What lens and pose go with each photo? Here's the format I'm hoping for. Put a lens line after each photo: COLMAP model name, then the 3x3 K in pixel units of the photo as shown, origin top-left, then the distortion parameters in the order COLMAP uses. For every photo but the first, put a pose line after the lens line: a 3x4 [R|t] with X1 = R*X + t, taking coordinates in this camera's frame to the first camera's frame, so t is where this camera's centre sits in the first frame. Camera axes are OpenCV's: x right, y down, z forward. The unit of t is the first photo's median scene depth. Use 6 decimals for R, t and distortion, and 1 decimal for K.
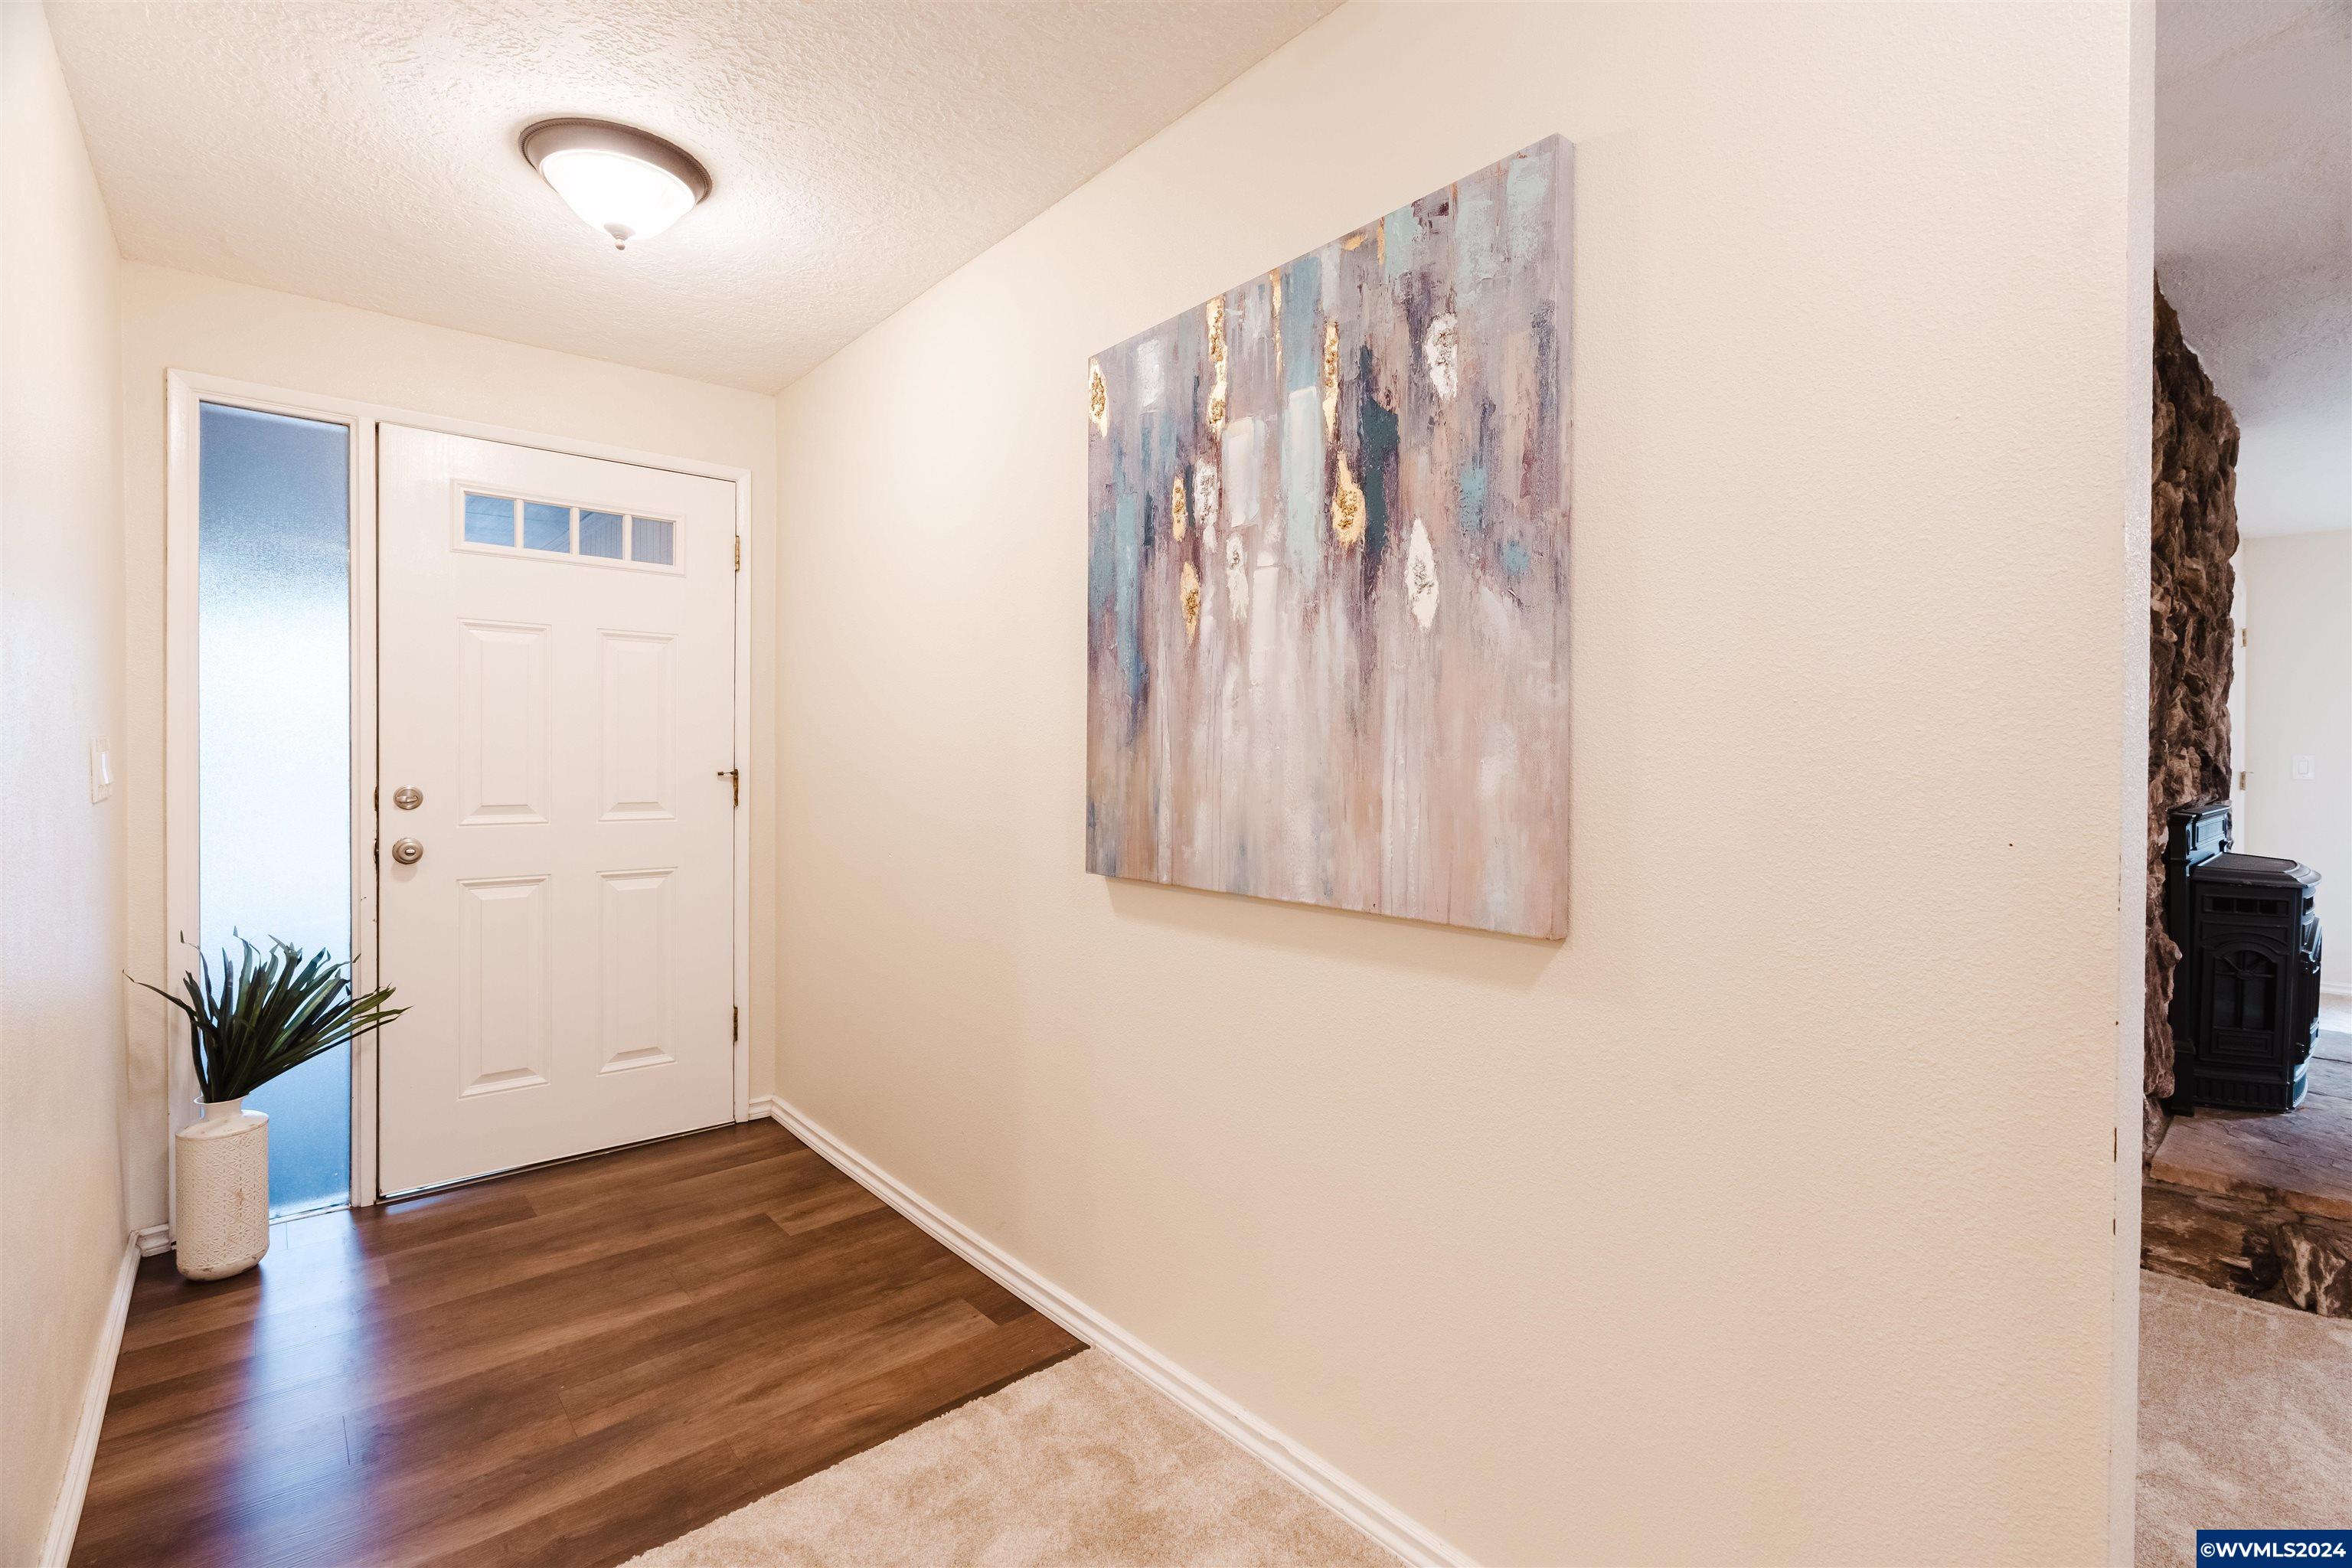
lens RADIAL K [[1062.0, 0, 1176.0], [0, 1062.0, 784.0], [0, 0, 1]] dist [-0.001214, 0.000407]
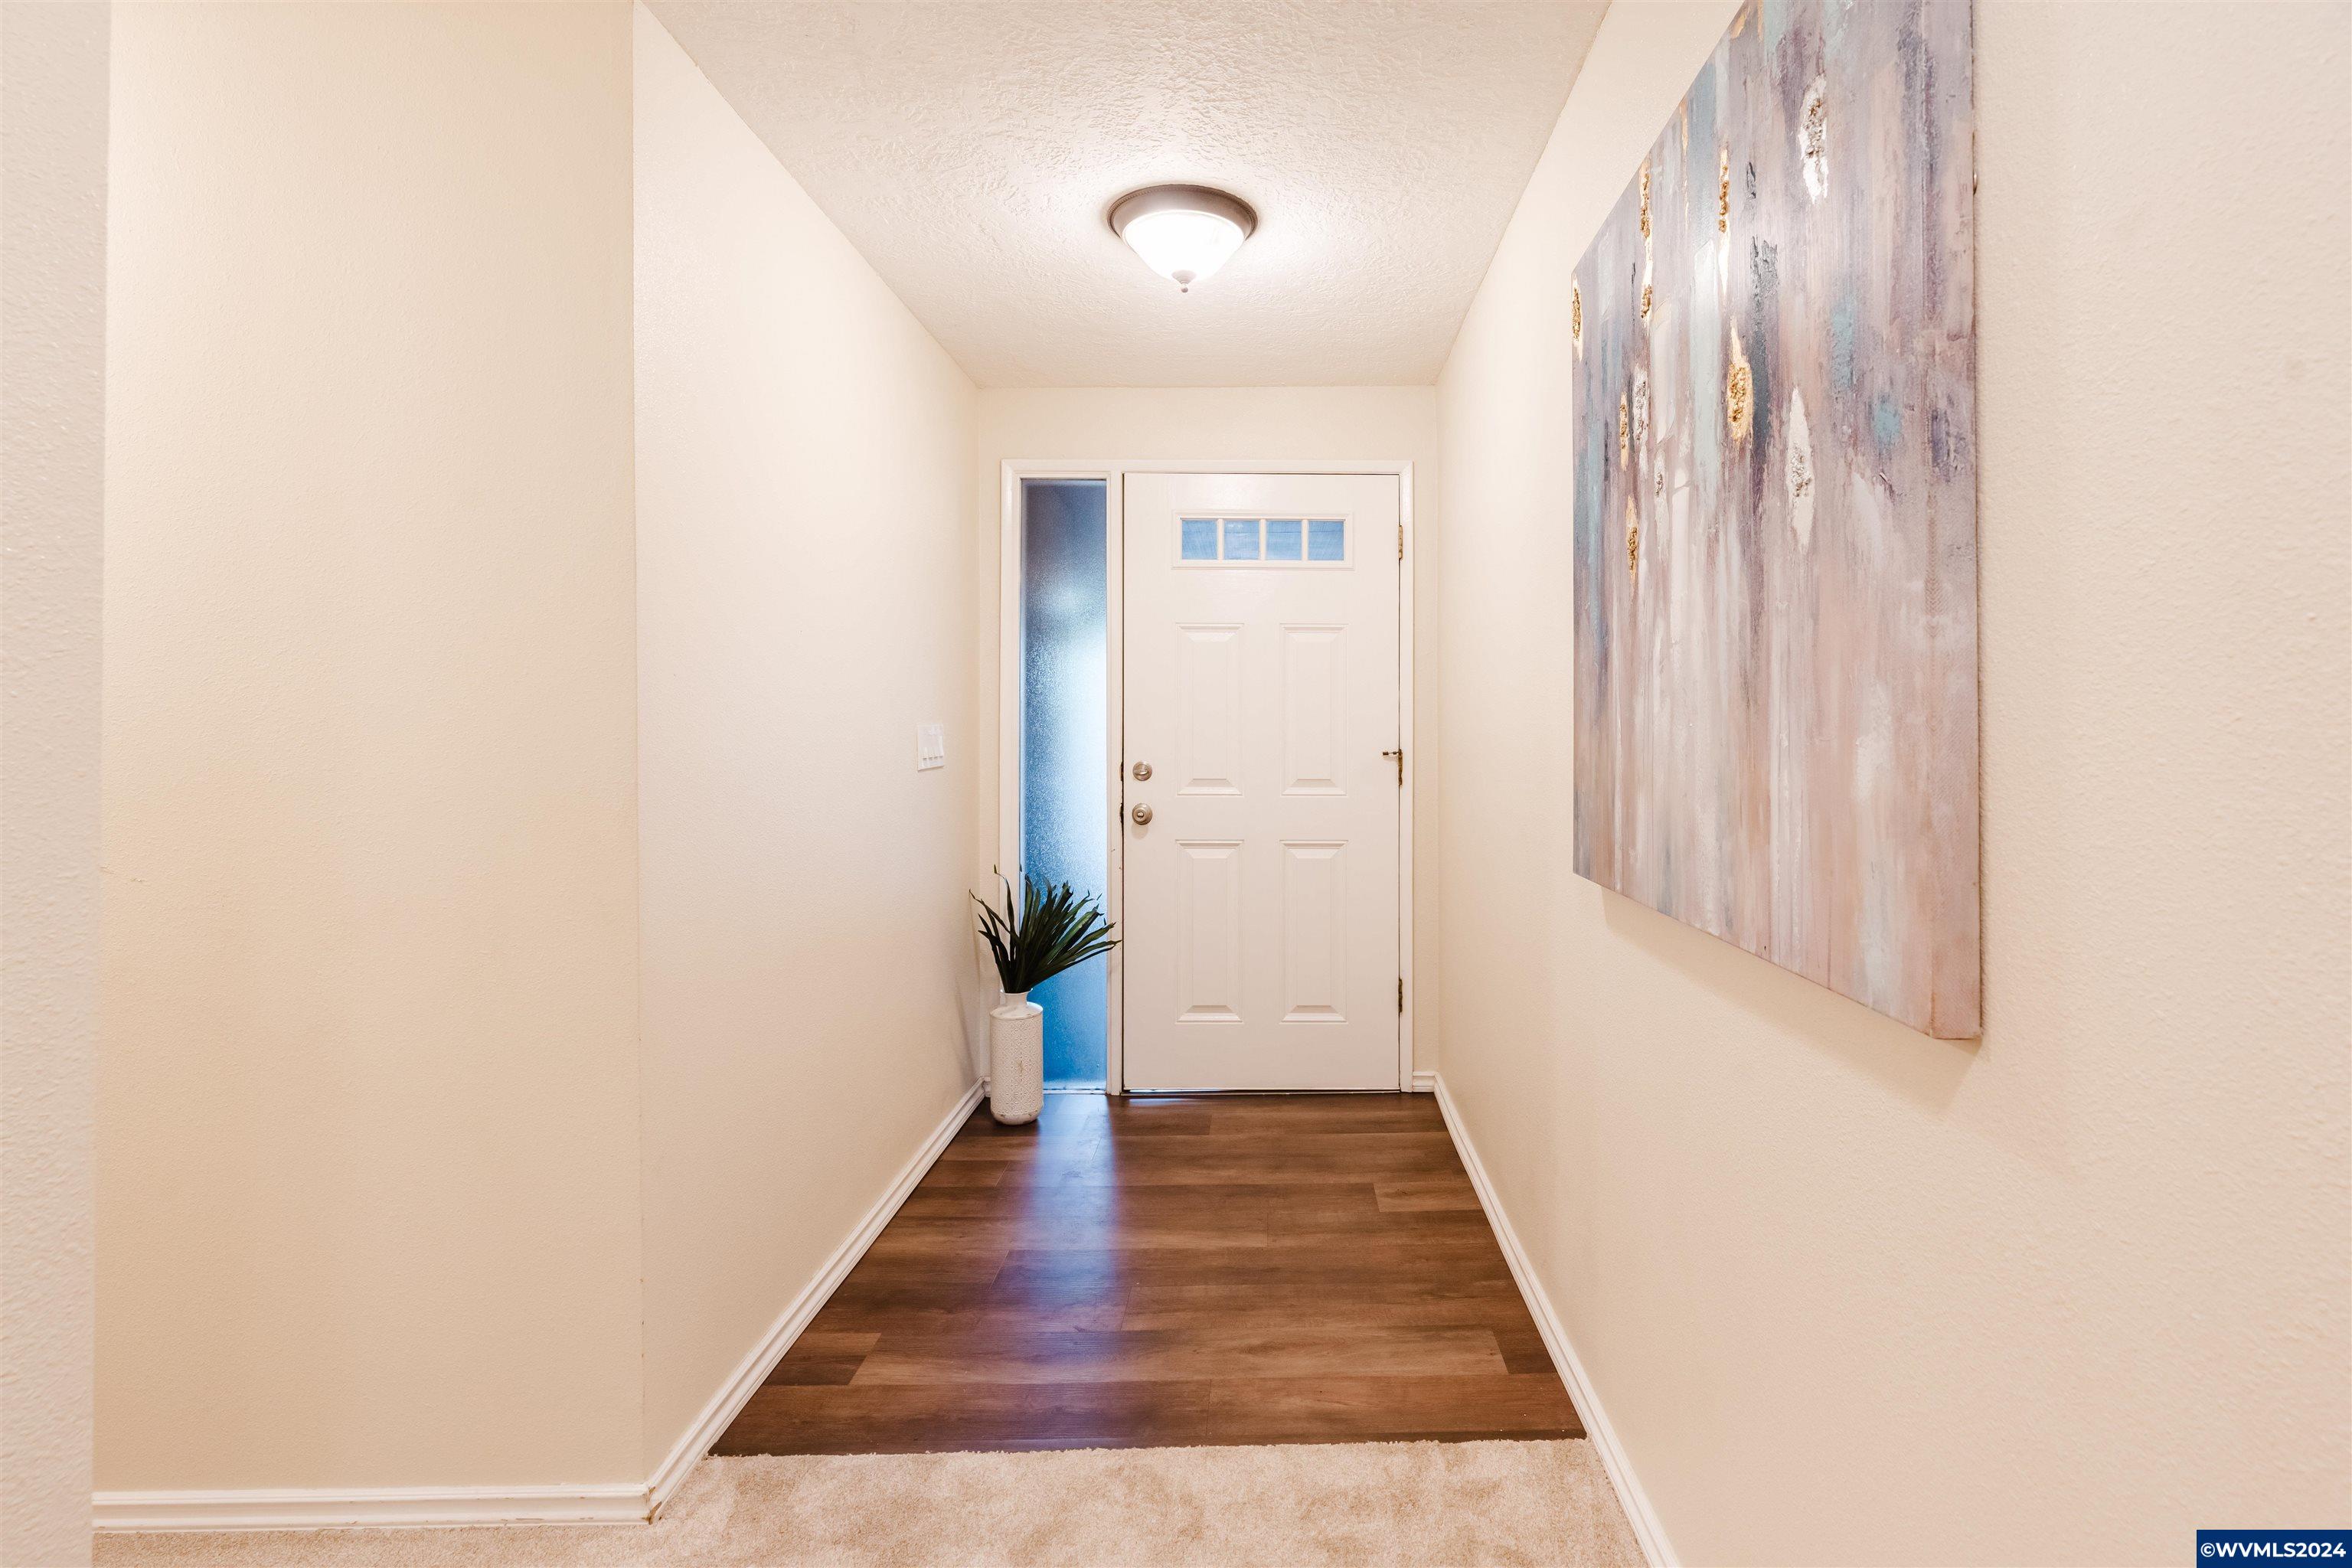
lens RADIAL K [[1071.1, 0, 1178.2], [0, 1071.1, 742.0], [0, 0, 1]] dist [-0.002036, 0.000369]
pose [[0.766024, 0.000878, -0.642812, 0.266496], [-0.014592, 0.999765, -0.016023, -0.003702], [0.642647, 0.021654, 0.765857, 0.160844]]
